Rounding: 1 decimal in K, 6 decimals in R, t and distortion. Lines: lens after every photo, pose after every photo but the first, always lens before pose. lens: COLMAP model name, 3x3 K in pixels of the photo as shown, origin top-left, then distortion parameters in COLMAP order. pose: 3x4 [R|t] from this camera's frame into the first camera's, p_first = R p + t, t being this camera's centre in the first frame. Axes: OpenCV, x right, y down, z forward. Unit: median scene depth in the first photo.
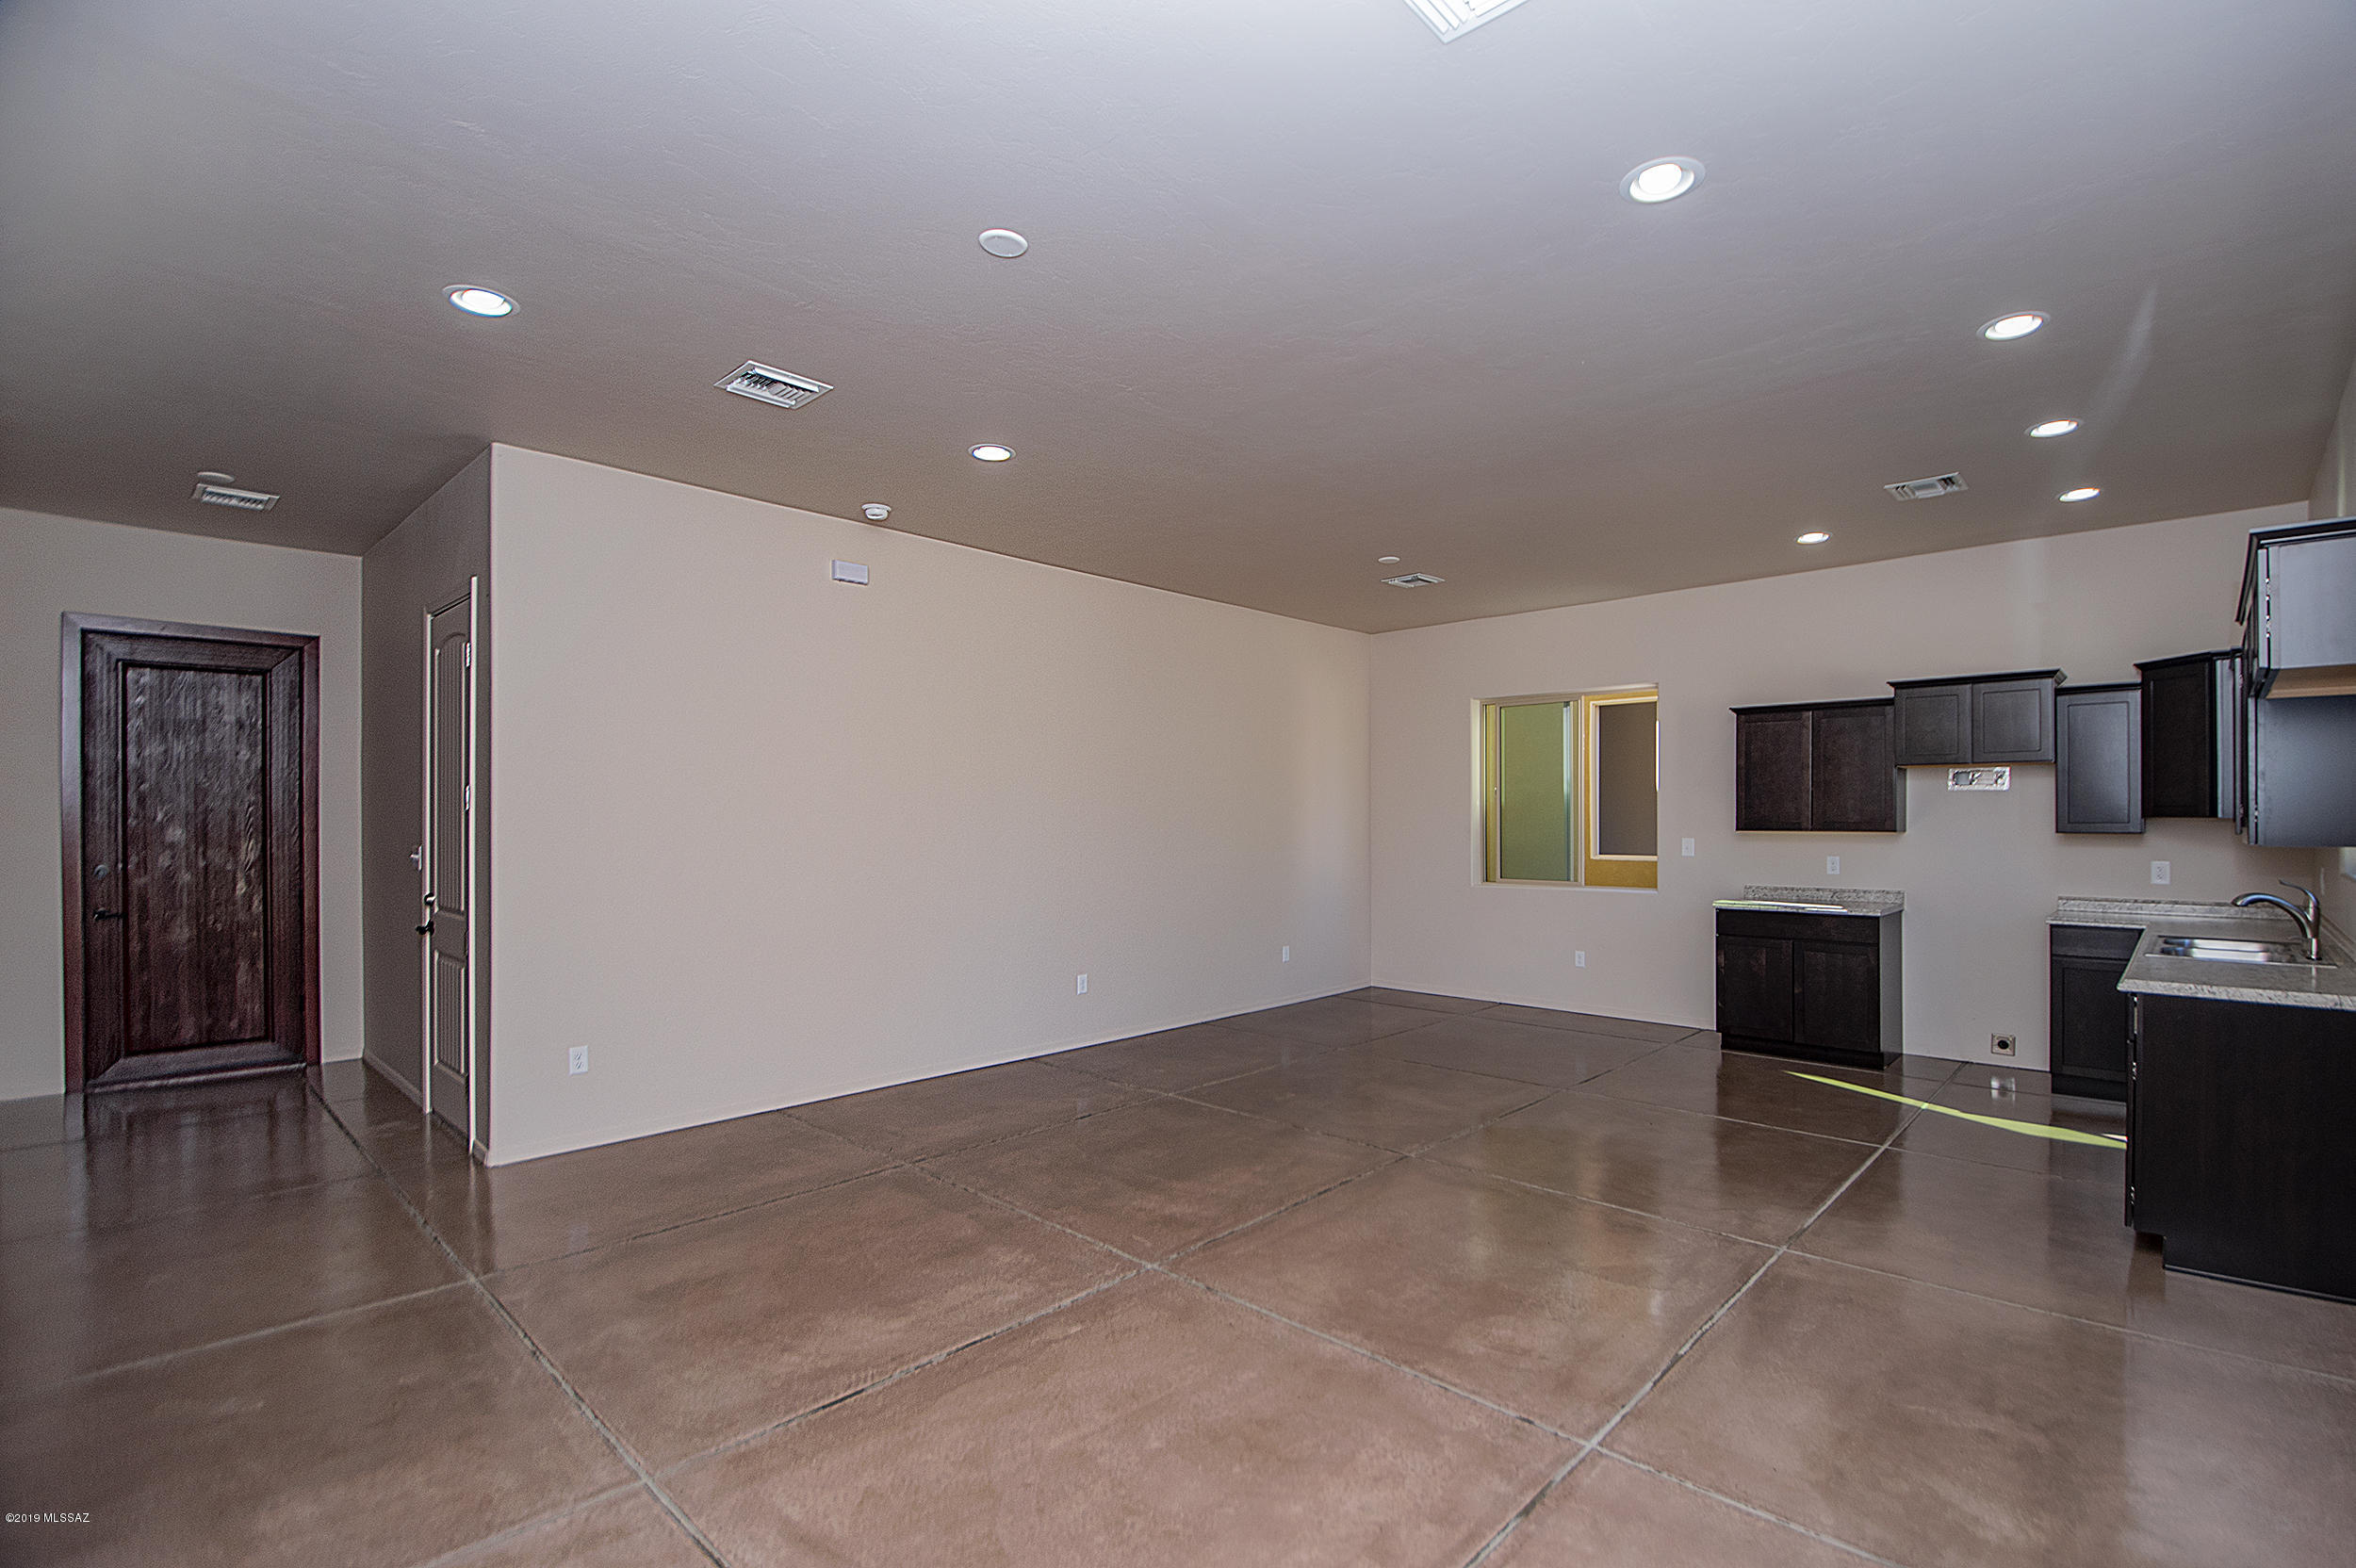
lens RADIAL K [[1068.5, 0, 1255.8], [0, 1068.5, 814.4], [0, 0, 1]] dist [-0.001883, -0.000879]
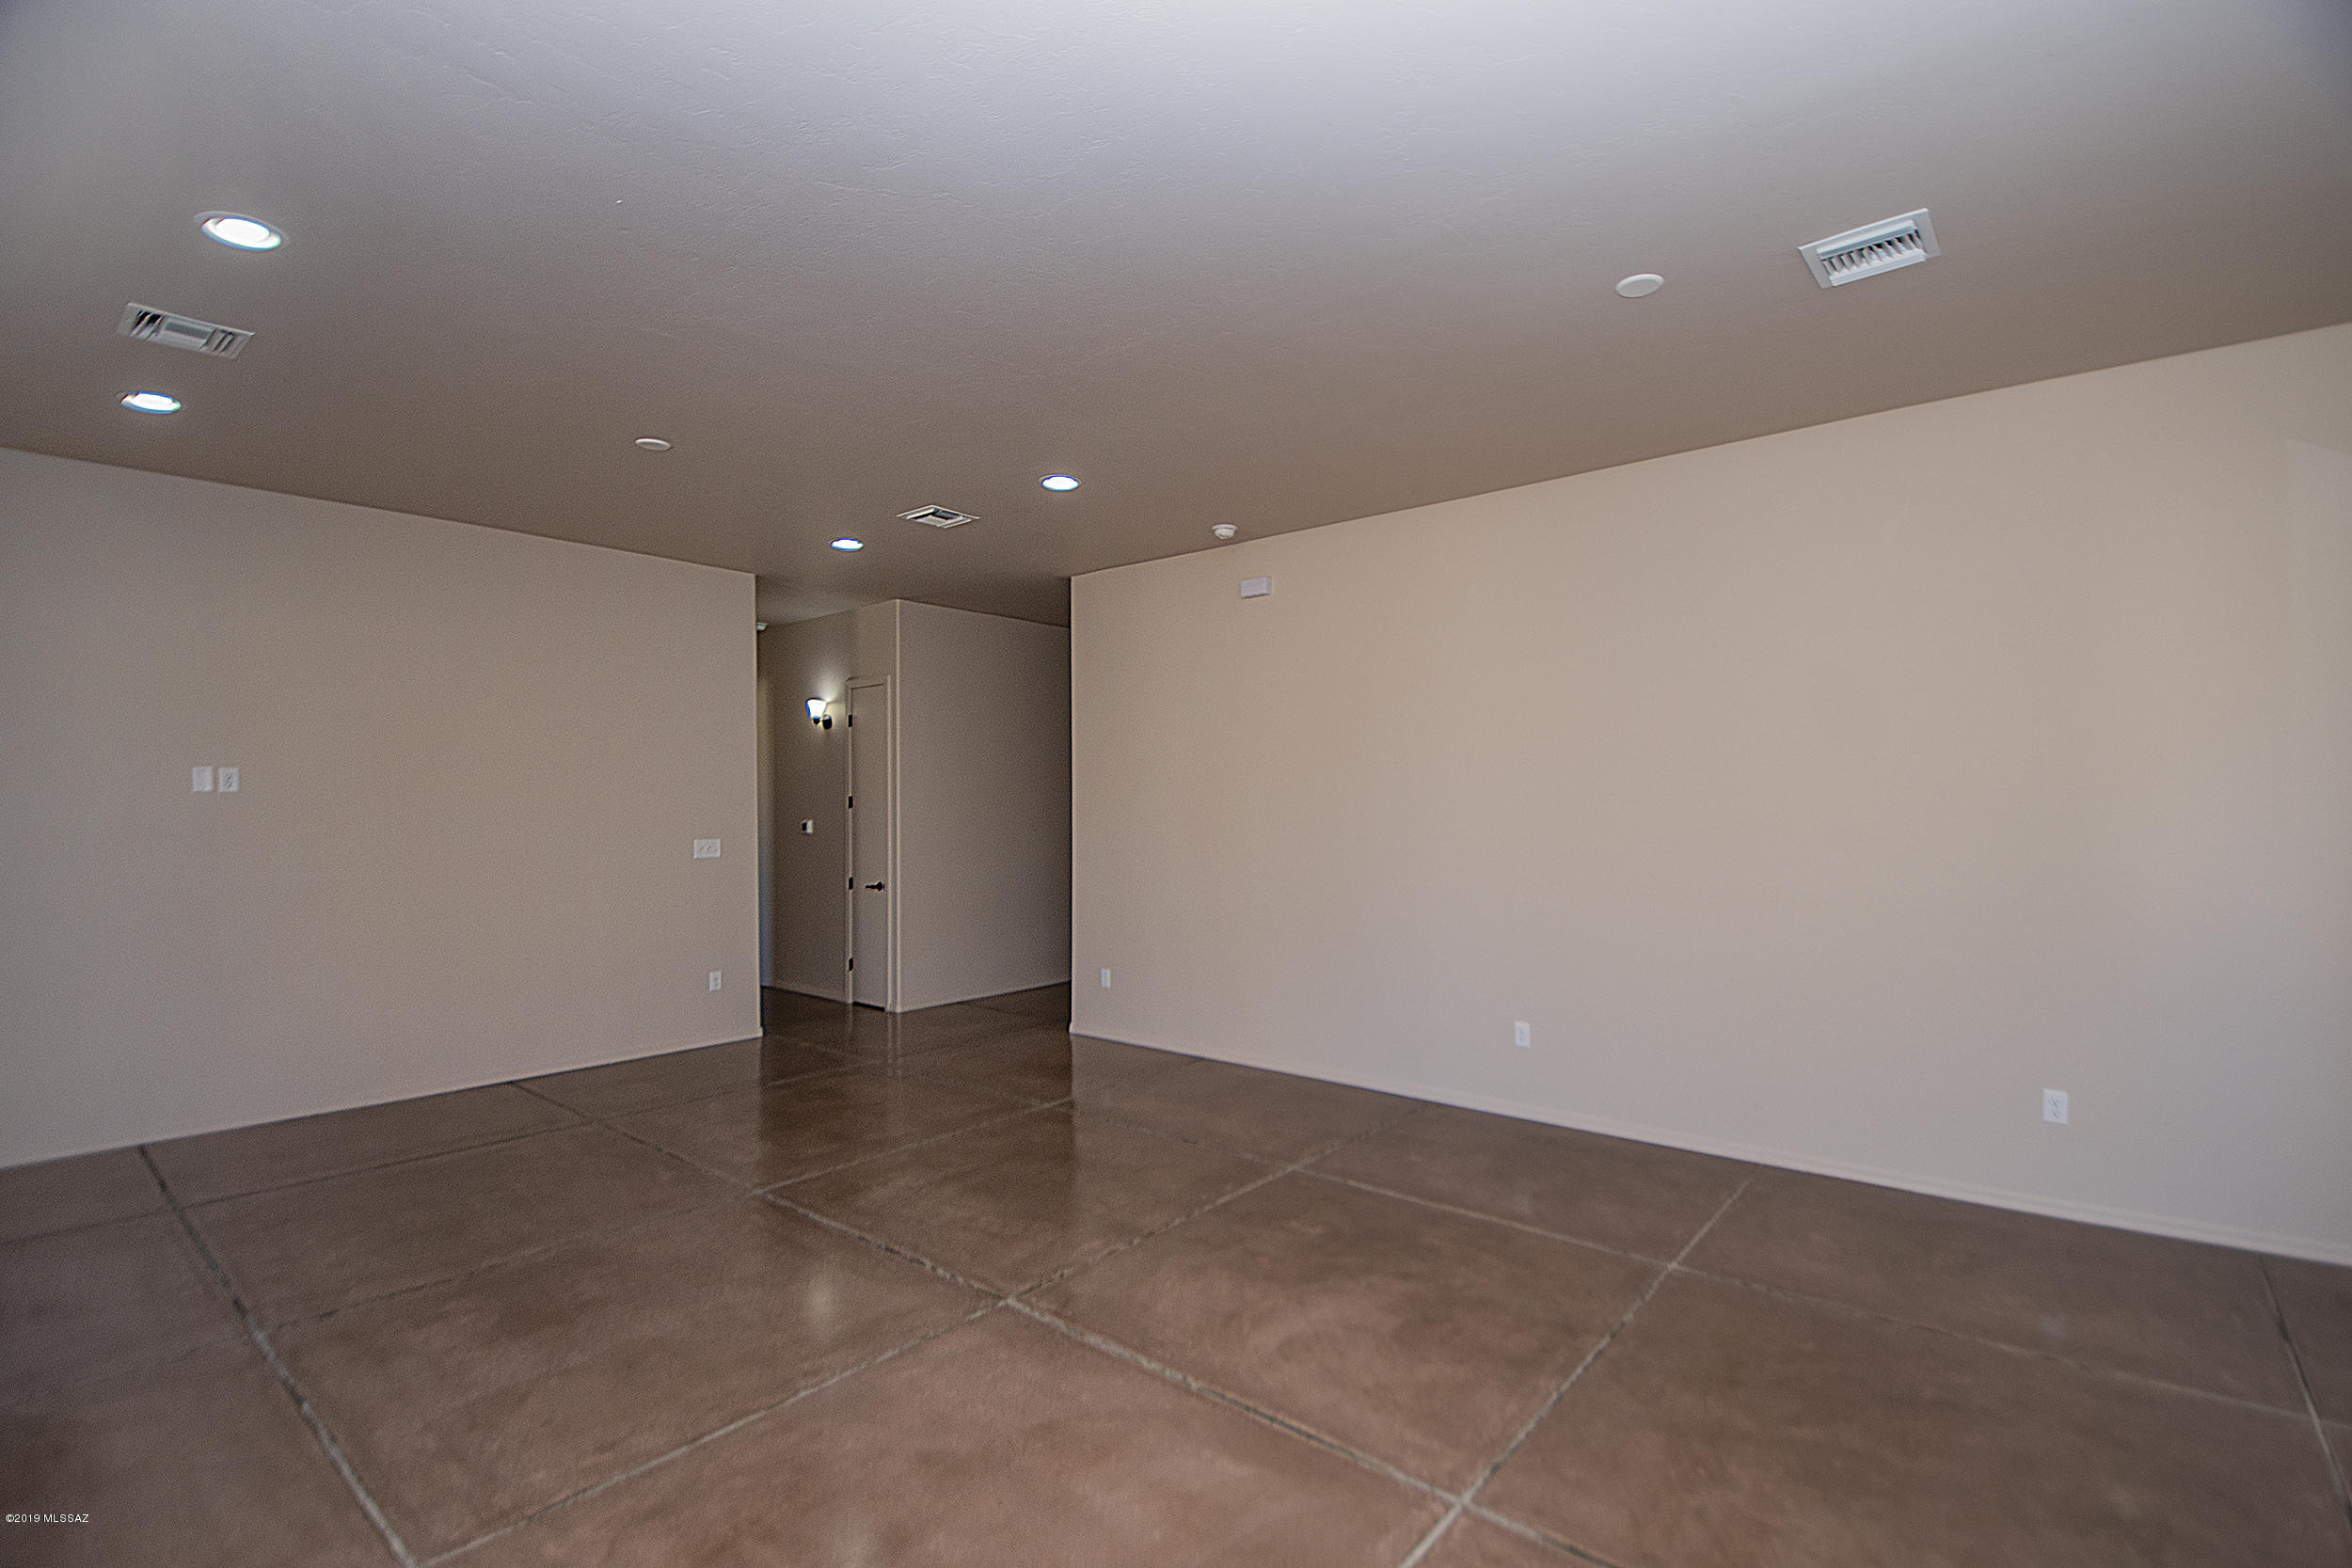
lens RADIAL K [[1064.8, 0, 1224.6], [0, 1064.8, 808.7], [0, 0, 1]] dist [-0.014827, -0.000885]
pose [[0.049331, 0.000015, -0.998782, 0.623917], [0.010952, 0.999940, 0.000556, -0.003201], [0.998722, -0.010966, 0.049328, 0.815833]]
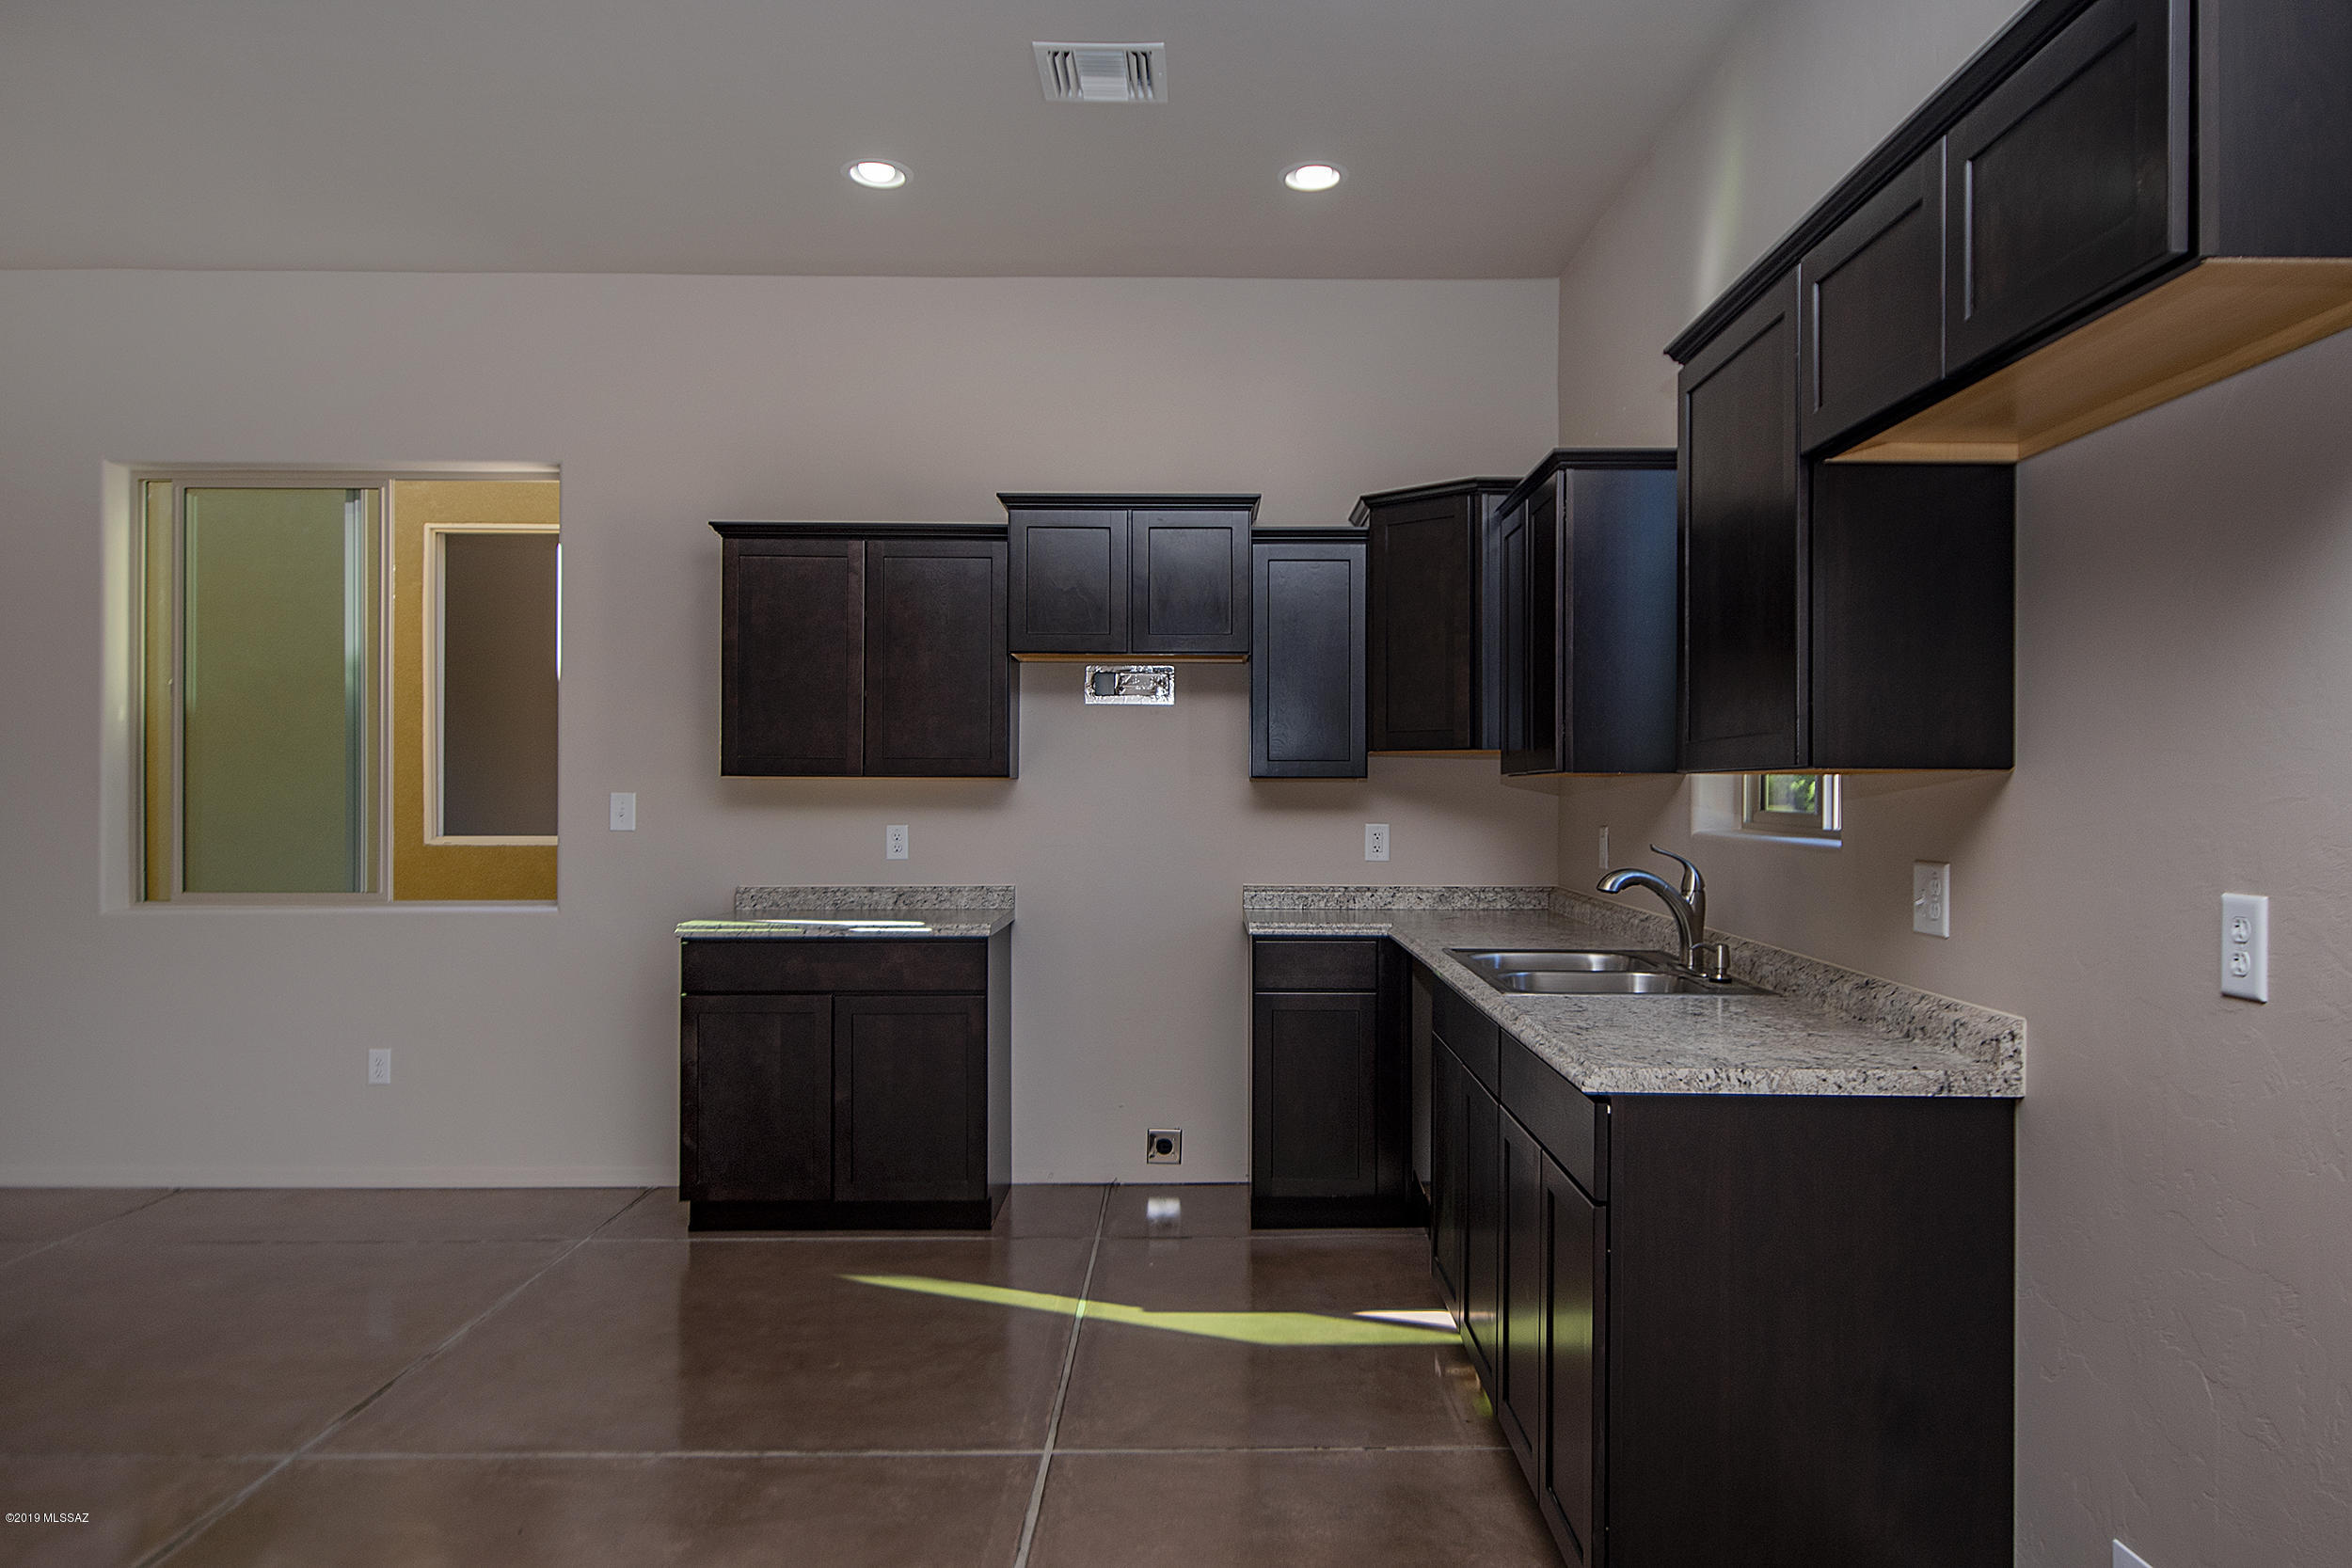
lens RADIAL K [[1567.4, 0, 1221.5], [0, 1567.4, 801.8], [0, 0, 1]] dist [0.000837, -0.004577]
pose [[0.731938, 0.001475, 0.681369, 0.141777], [-0.007960, 0.999948, 0.006387, 0.022924], [-0.681324, -0.010098, 0.731912, 0.349793]]
